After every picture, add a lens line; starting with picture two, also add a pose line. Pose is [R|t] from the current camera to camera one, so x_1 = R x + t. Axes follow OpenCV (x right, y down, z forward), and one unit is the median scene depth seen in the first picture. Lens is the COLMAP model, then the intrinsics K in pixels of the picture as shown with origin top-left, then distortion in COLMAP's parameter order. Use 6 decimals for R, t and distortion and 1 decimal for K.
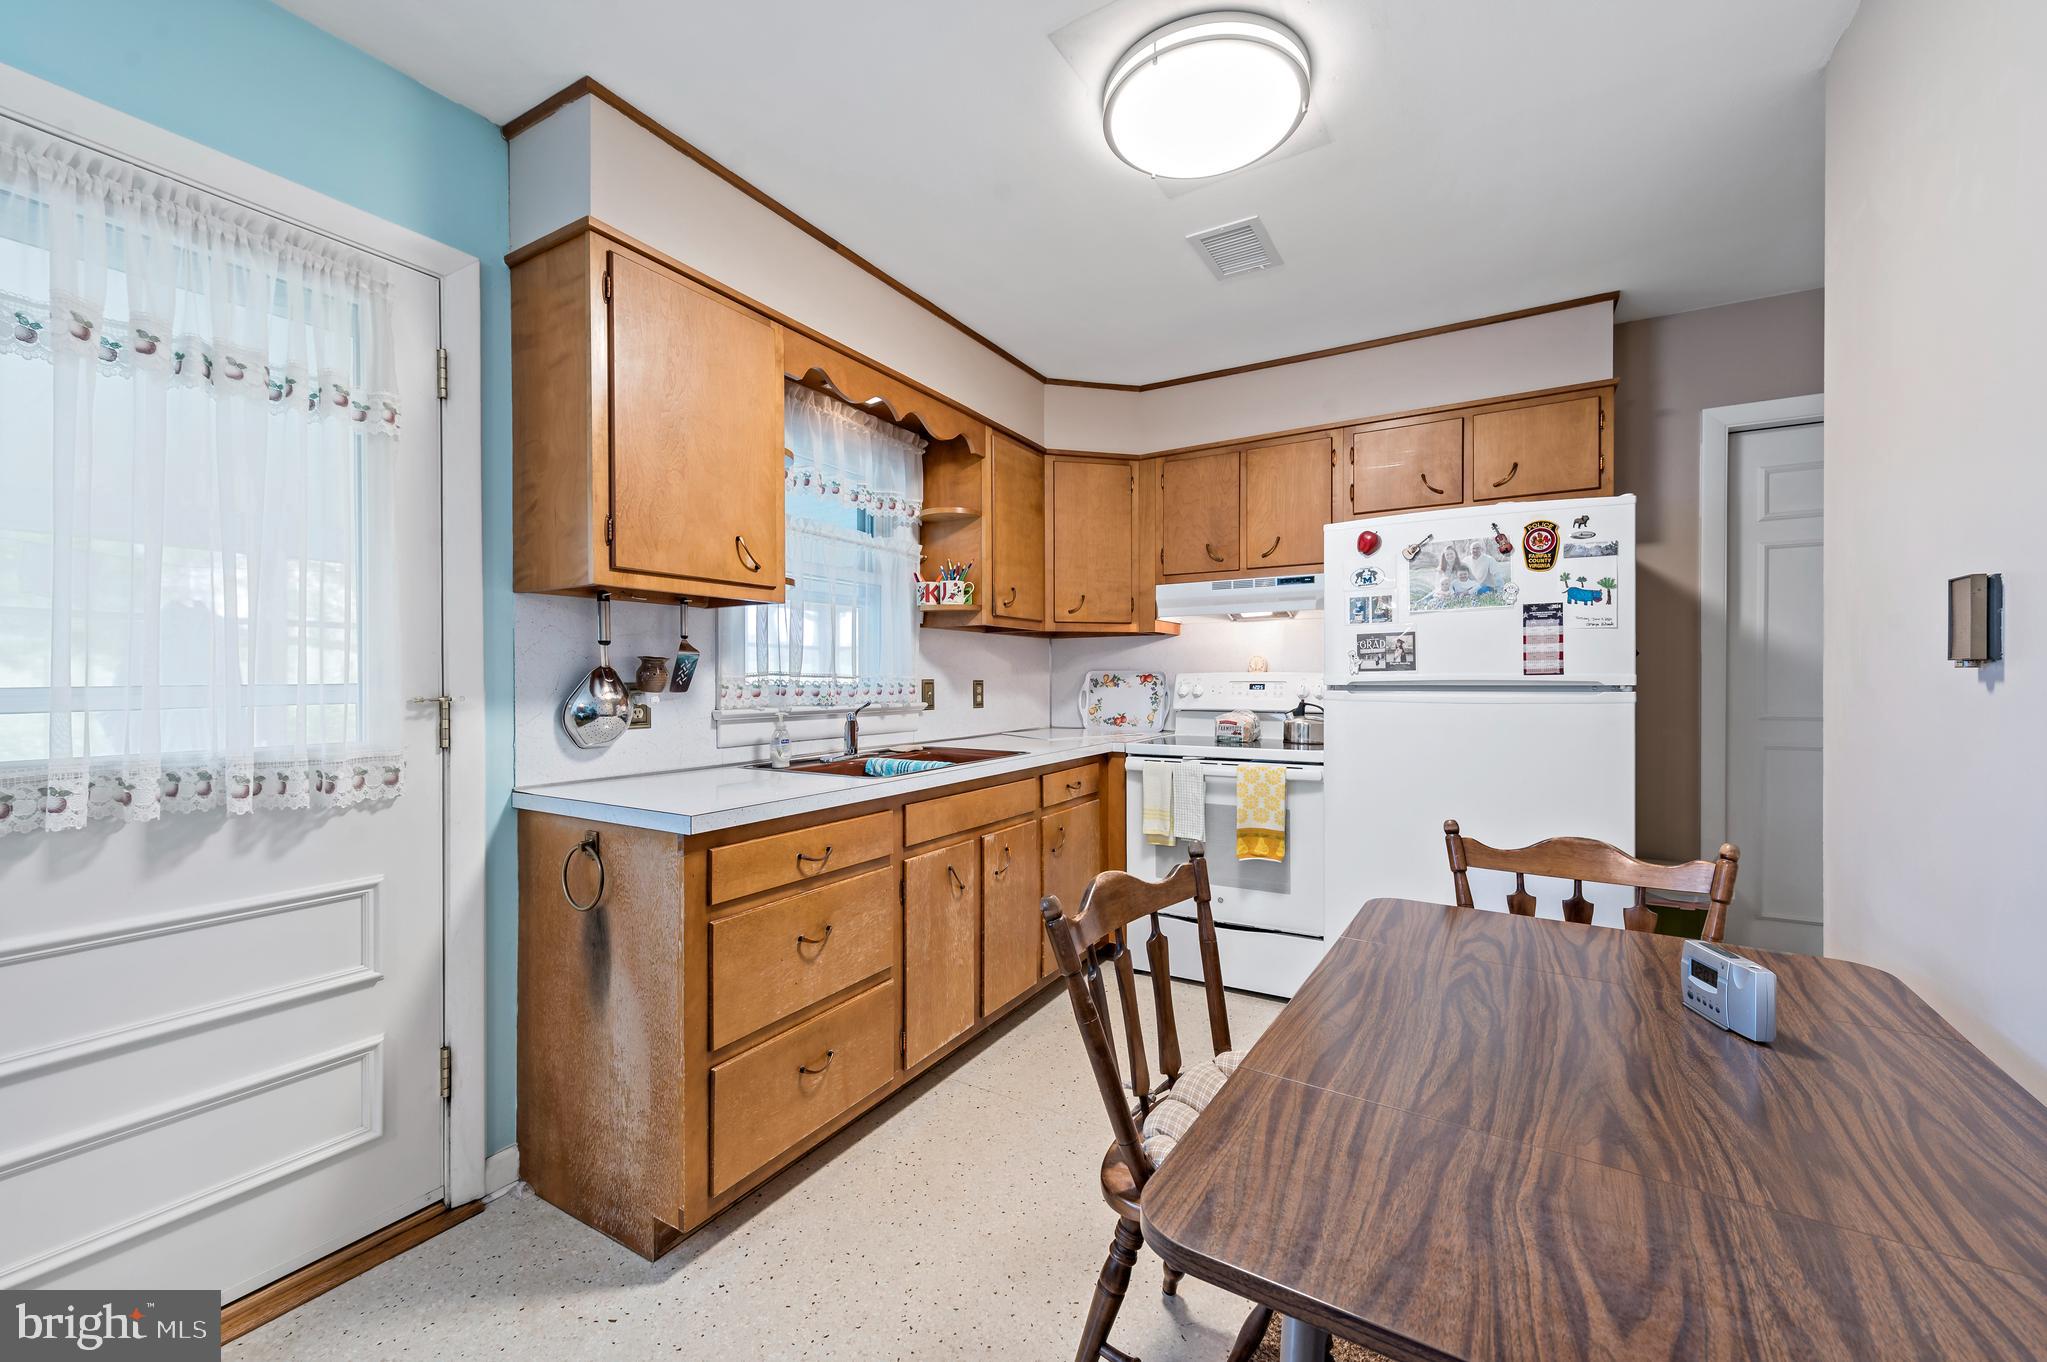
lens RADIAL K [[809.3, 0, 1035.4], [0, 809.3, 680.9], [0, 0, 1]] dist [0.013448, -0.005322]
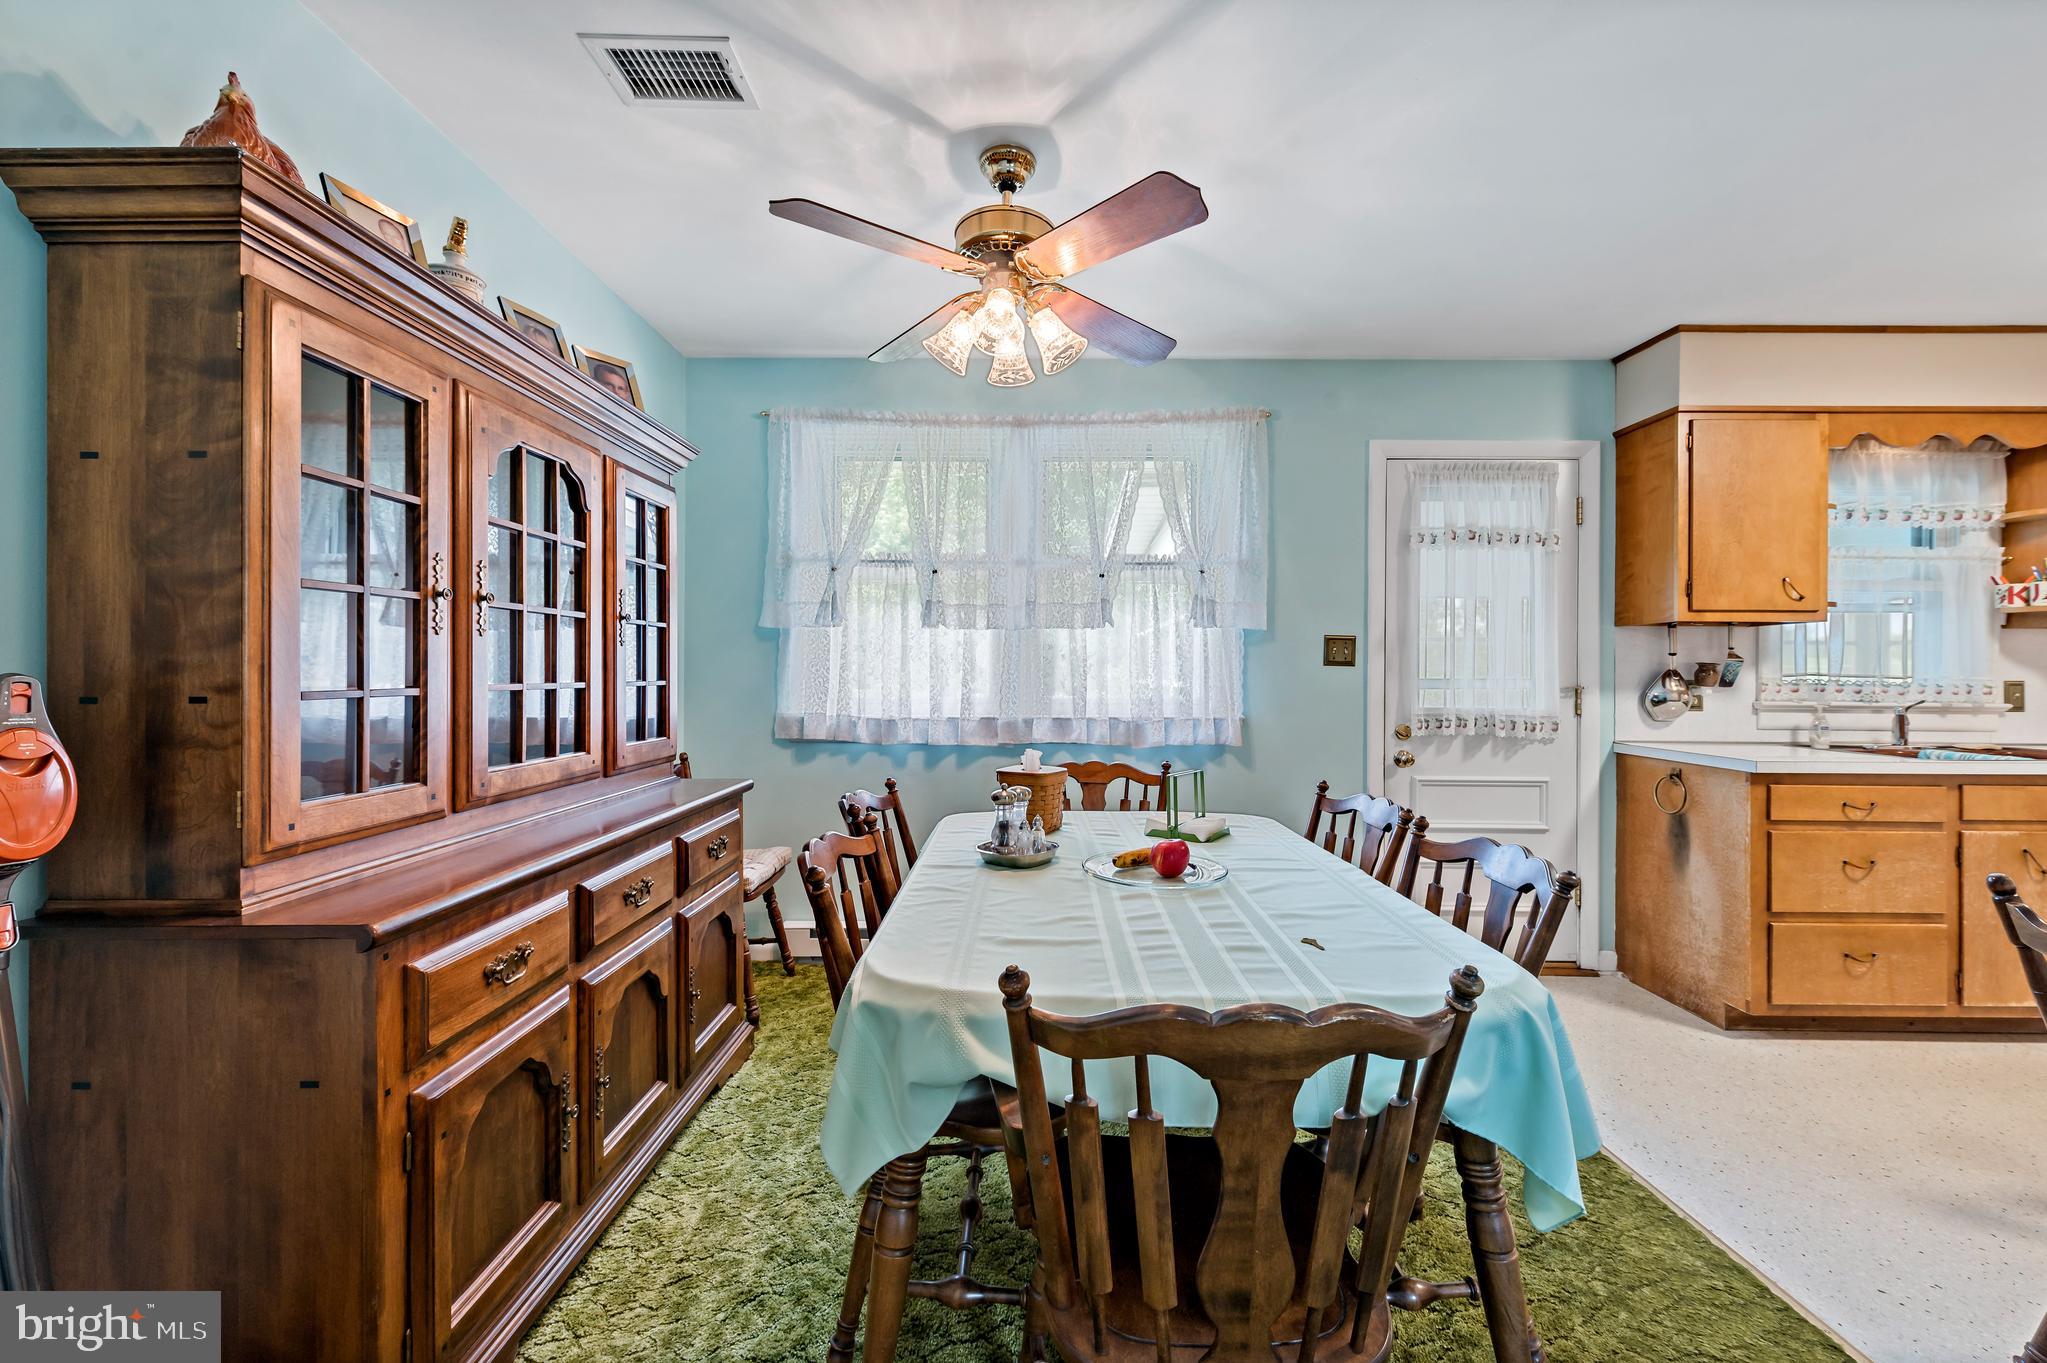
lens RADIAL K [[808.7, 0, 1029.7], [0, 808.7, 668.9], [0, 0, 1]] dist [0.015036, -0.004957]
pose [[0.497707, 0.001914, -0.867343, 0.197016], [-0.010683, 0.999935, -0.003923, 0.000436], [0.867279, 0.011218, 0.497696, -0.783910]]
